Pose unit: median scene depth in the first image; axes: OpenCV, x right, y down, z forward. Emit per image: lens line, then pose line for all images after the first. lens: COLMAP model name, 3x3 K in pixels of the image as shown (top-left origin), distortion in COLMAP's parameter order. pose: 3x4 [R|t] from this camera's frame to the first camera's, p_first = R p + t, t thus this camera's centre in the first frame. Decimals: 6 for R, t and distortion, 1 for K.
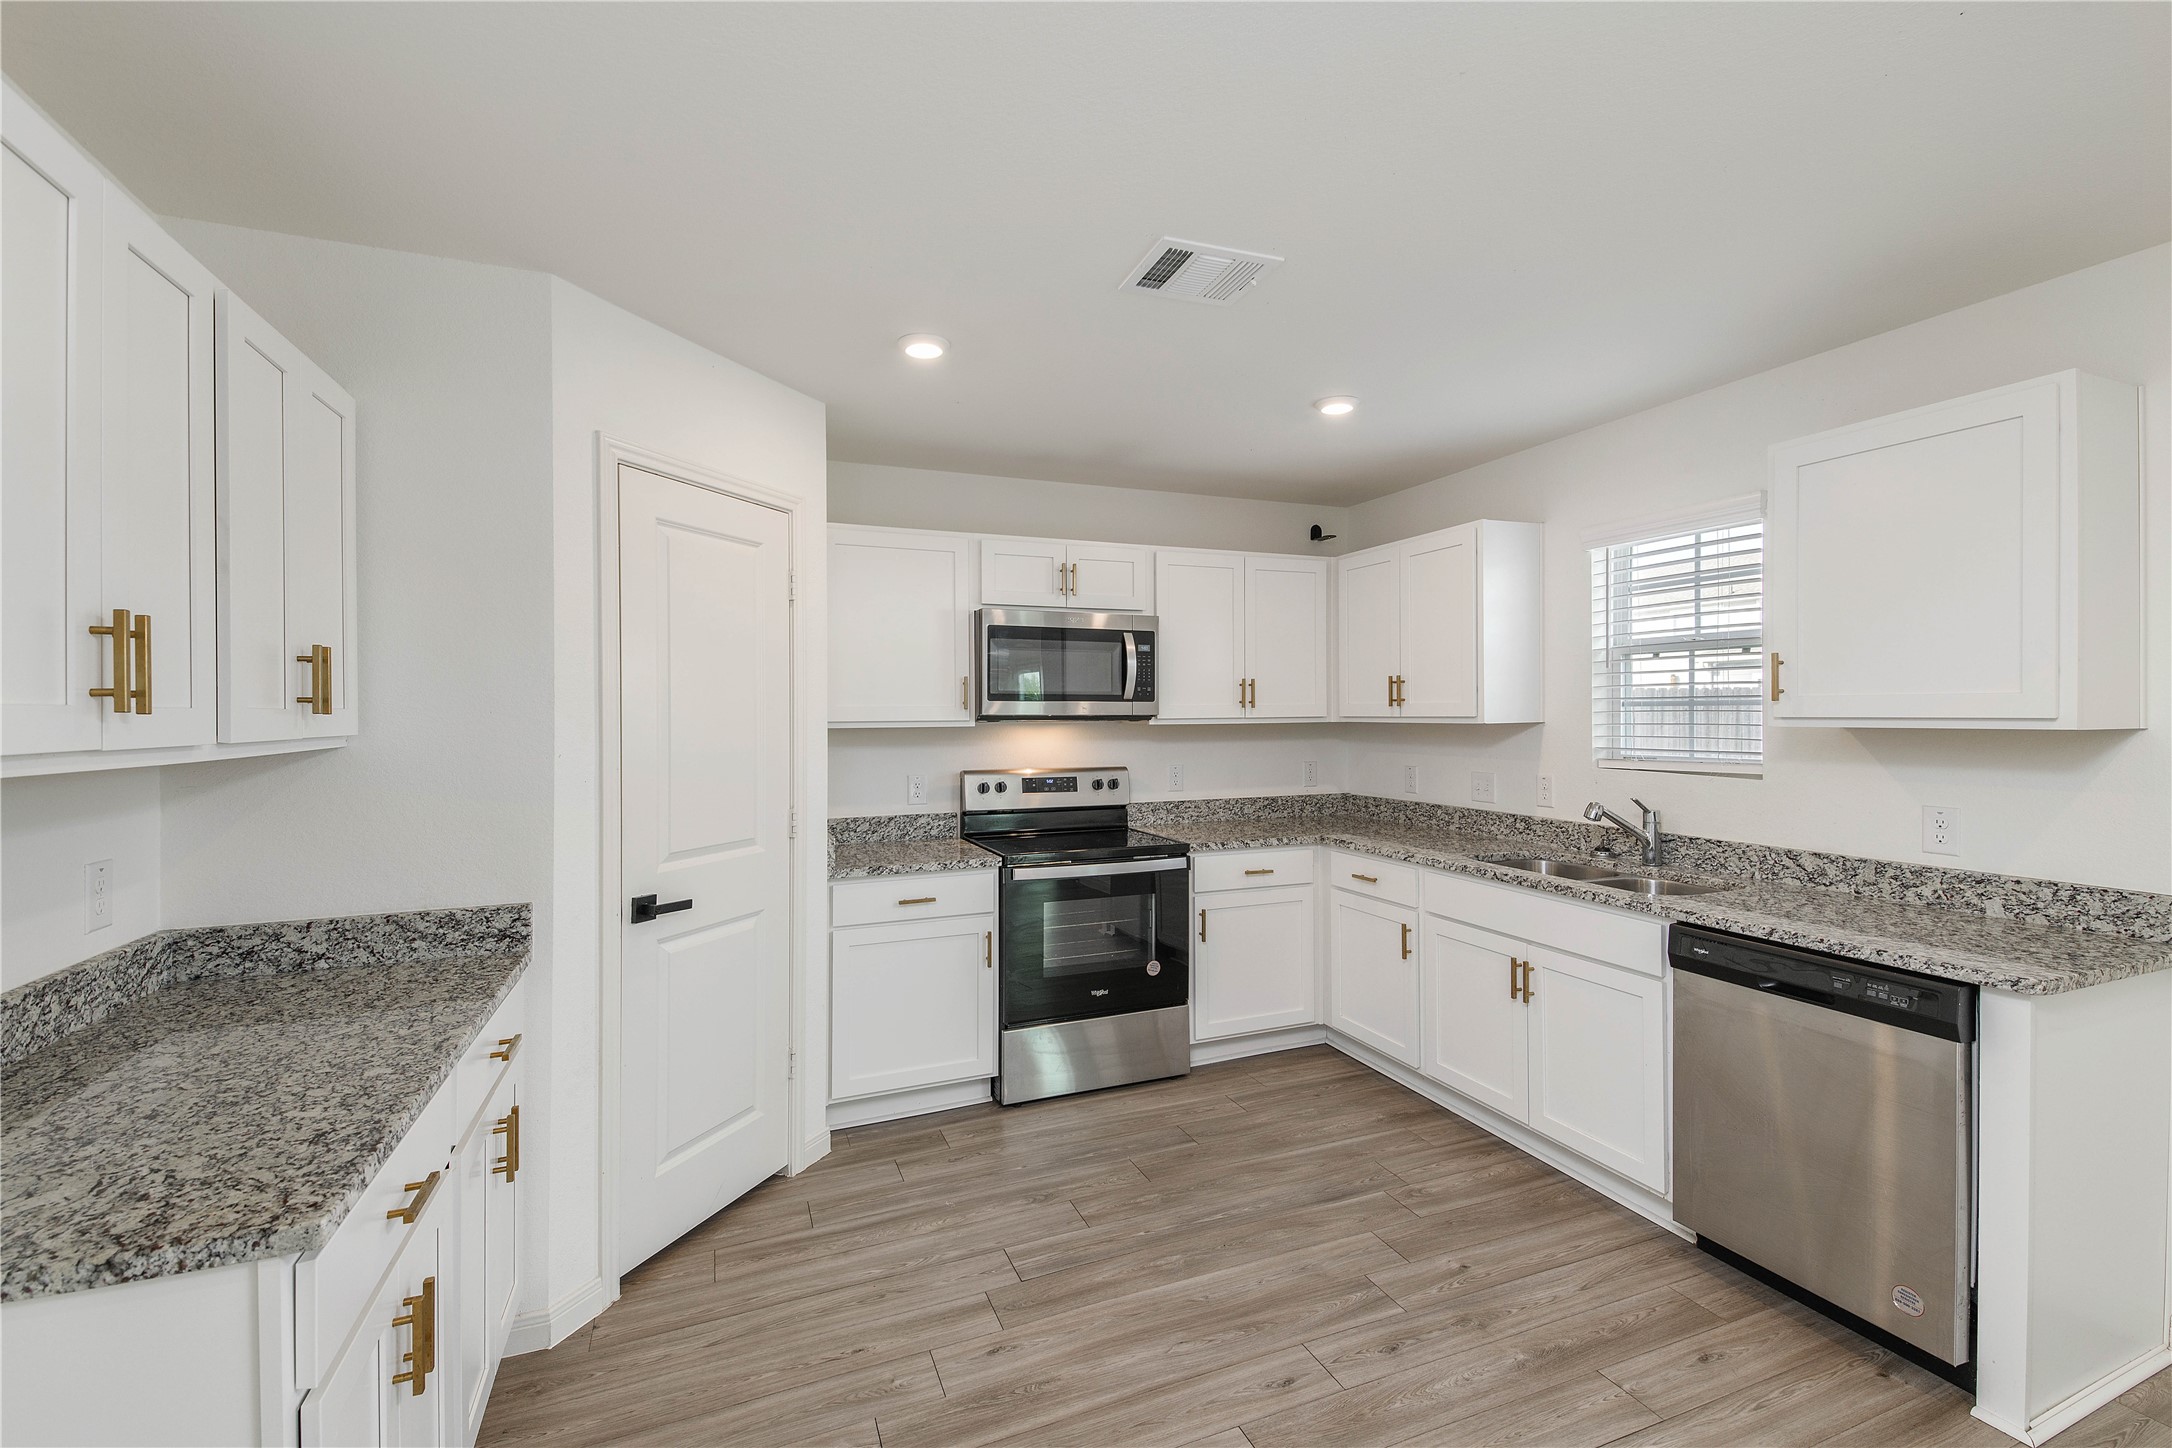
lens RADIAL K [[947.7, 0, 1190.5], [0, 947.7, 702.9], [0, 0, 1]] dist [0.011141, -0.007649]
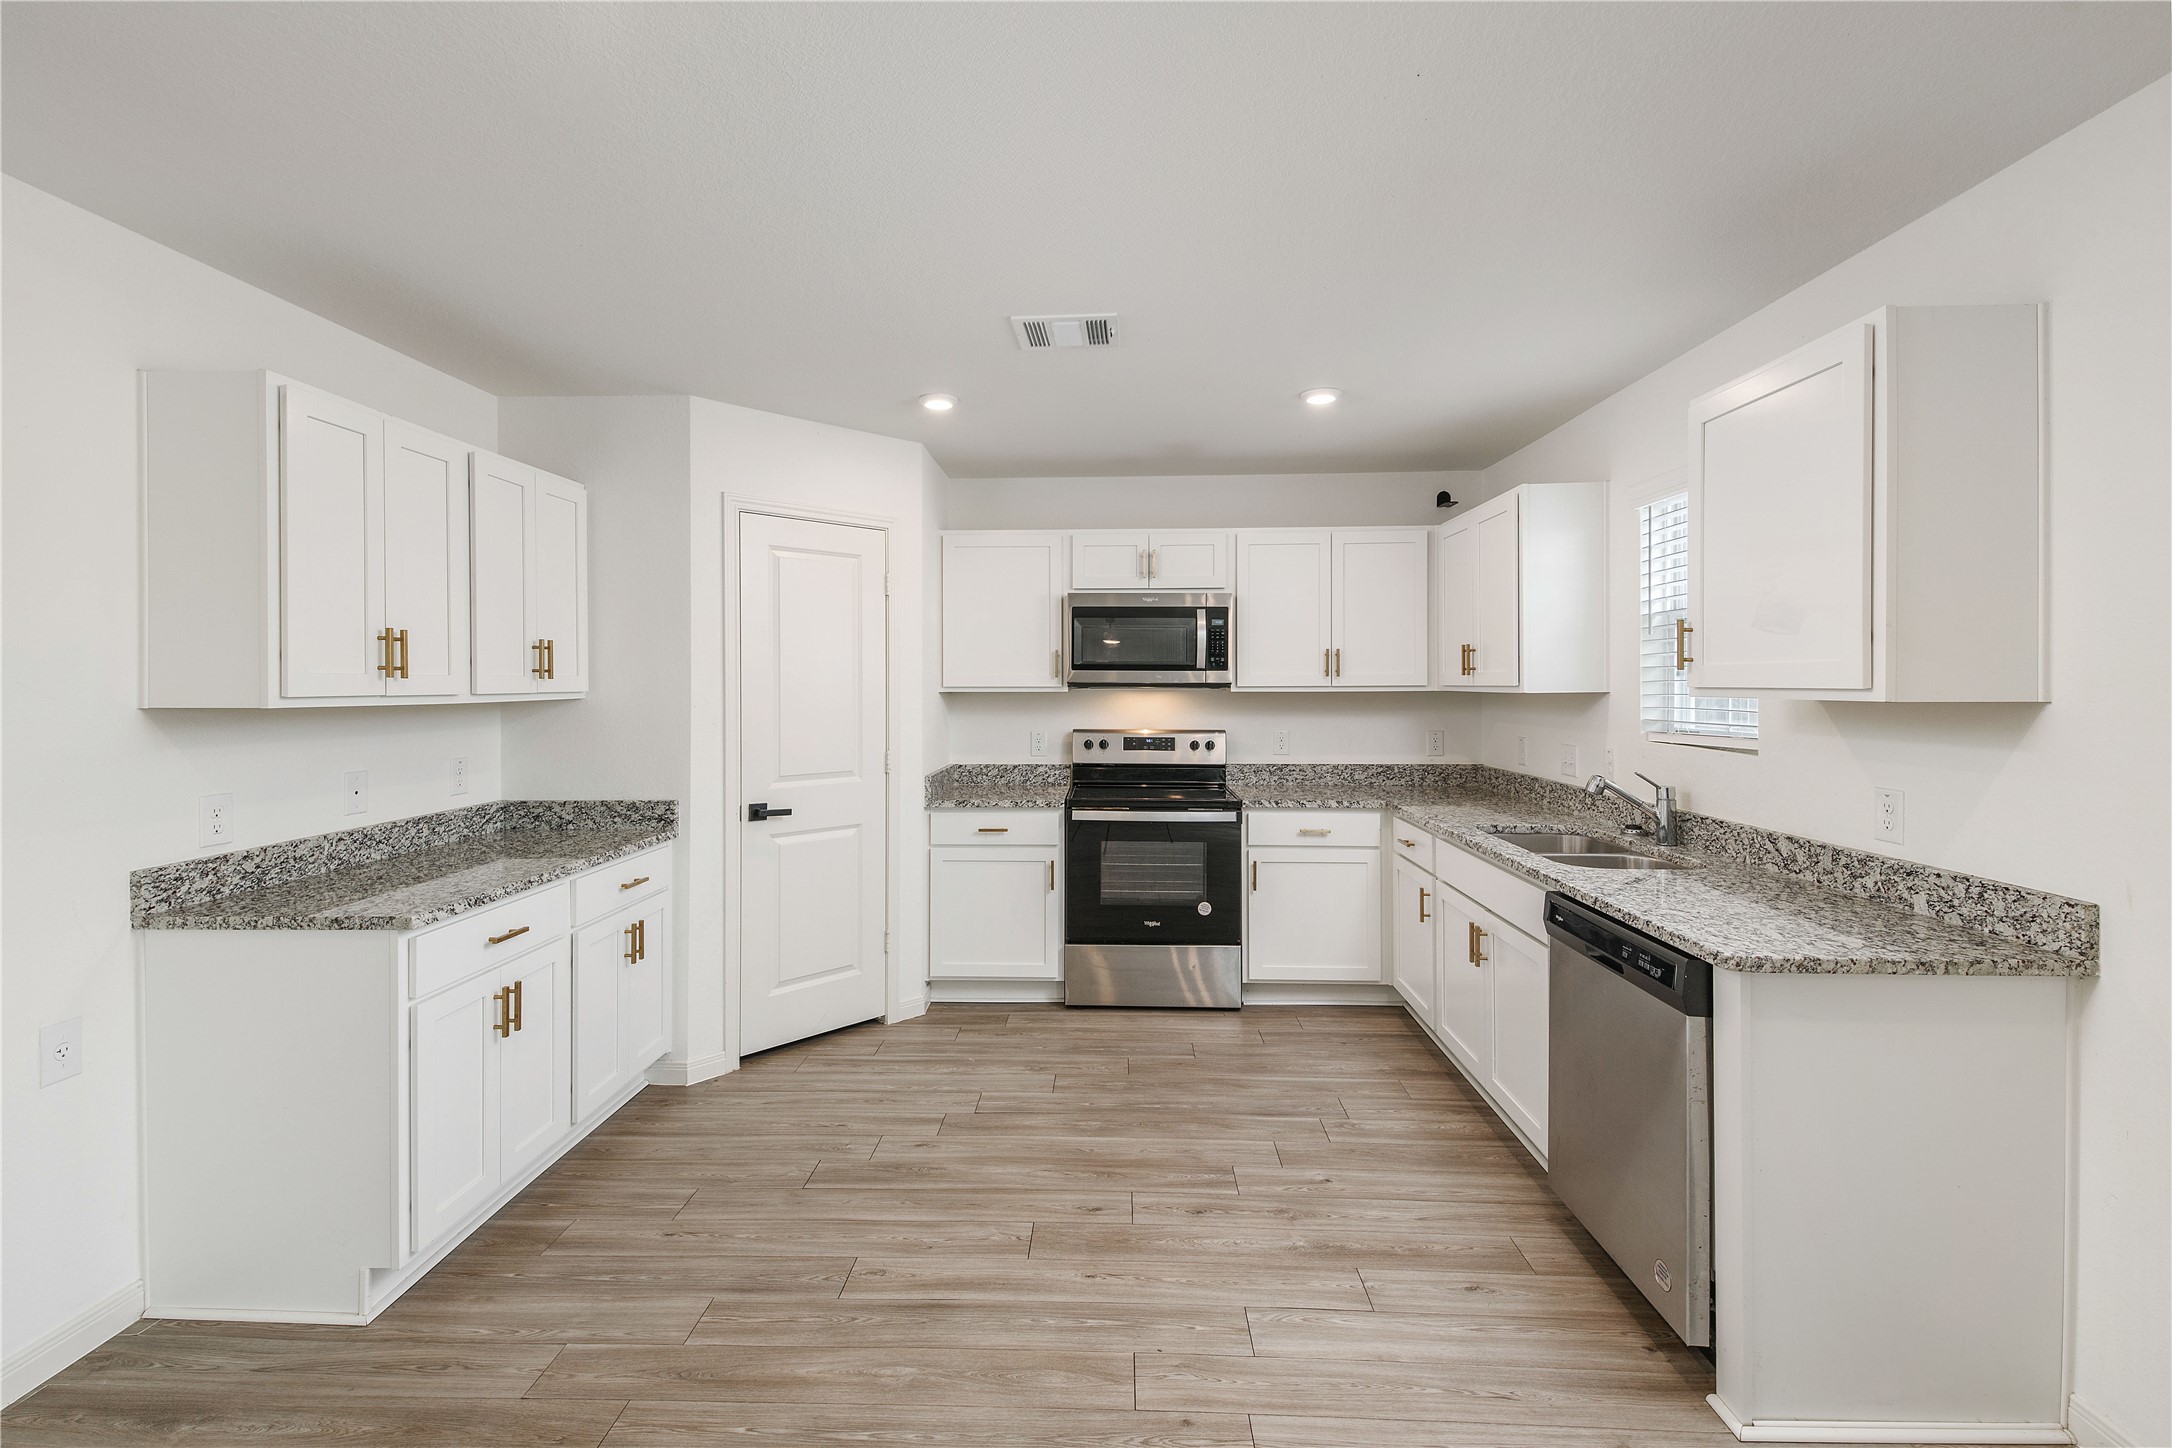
lens RADIAL K [[947.7, 0, 1101.2], [0, 947.7, 679.9], [0, 0, 1]] dist [0.011141, -0.007649]
pose [[0.909793, 0.002677, -0.415054, 0.477650], [0.000632, 0.999969, 0.007837, 0.000547], [0.415062, -0.007392, 0.909763, -0.105958]]
